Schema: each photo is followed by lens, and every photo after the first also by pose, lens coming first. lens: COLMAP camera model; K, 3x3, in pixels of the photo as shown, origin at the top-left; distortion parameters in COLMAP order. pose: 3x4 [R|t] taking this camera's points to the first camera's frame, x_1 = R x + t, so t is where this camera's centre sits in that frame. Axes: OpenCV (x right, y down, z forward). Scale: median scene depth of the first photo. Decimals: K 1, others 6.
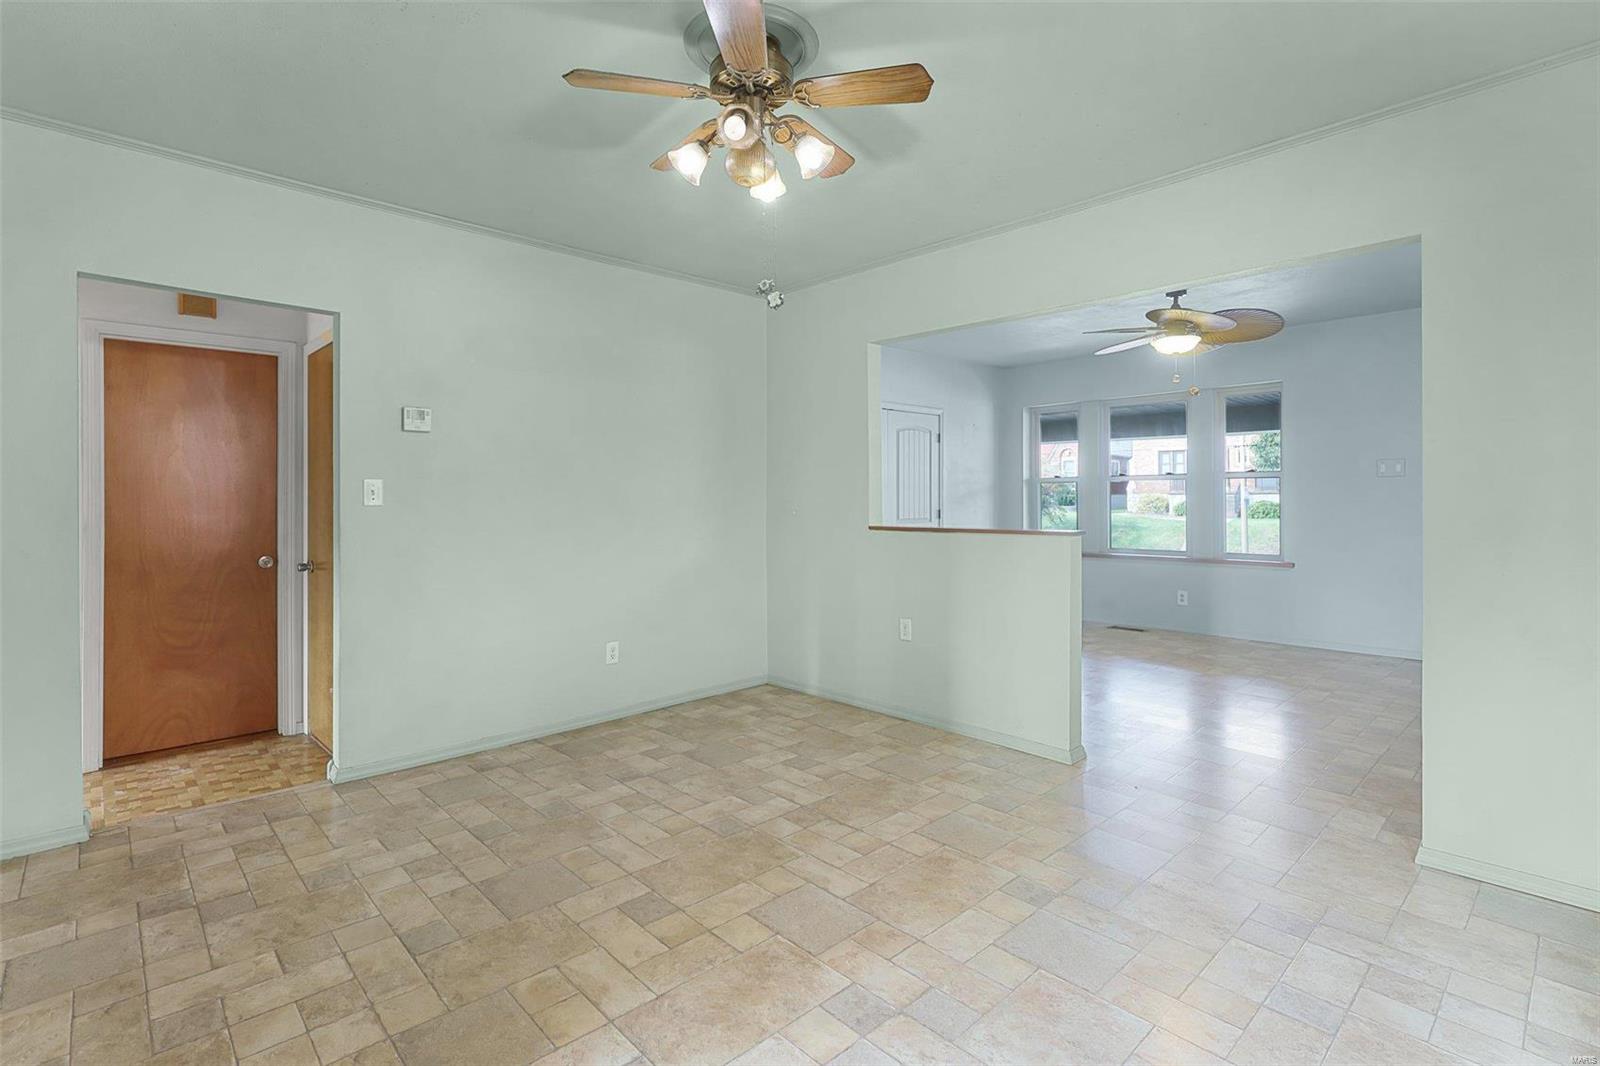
lens RADIAL K [[746.0, 0, 795.1], [0, 746.0, 534.4], [0, 0, 1]] dist [-0.004678, -0.000564]
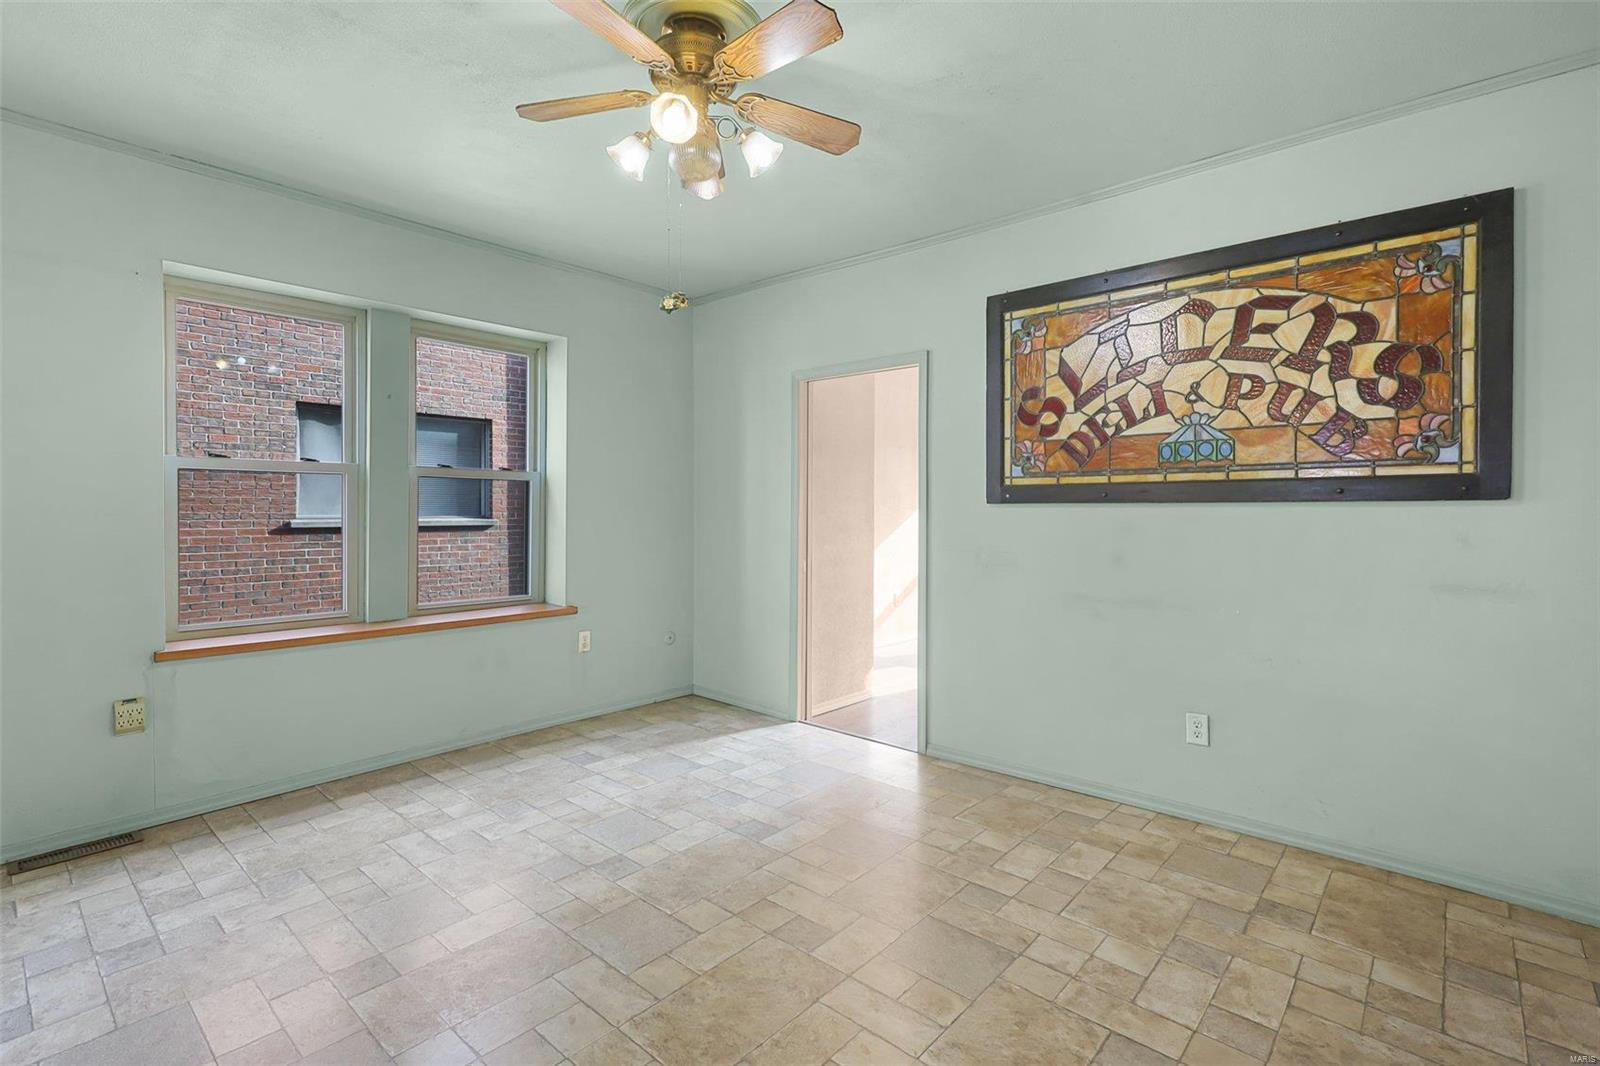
lens RADIAL K [[746.0, 0, 787.0], [0, 746.0, 515.3], [0, 0, 1]] dist [-0.004678, -0.000564]
pose [[-0.996612, -0.001802, -0.082231, -0.024844], [-0.006736, 0.998190, 0.059764, -0.025214], [0.081974, 0.060116, -0.994820, 0.499547]]
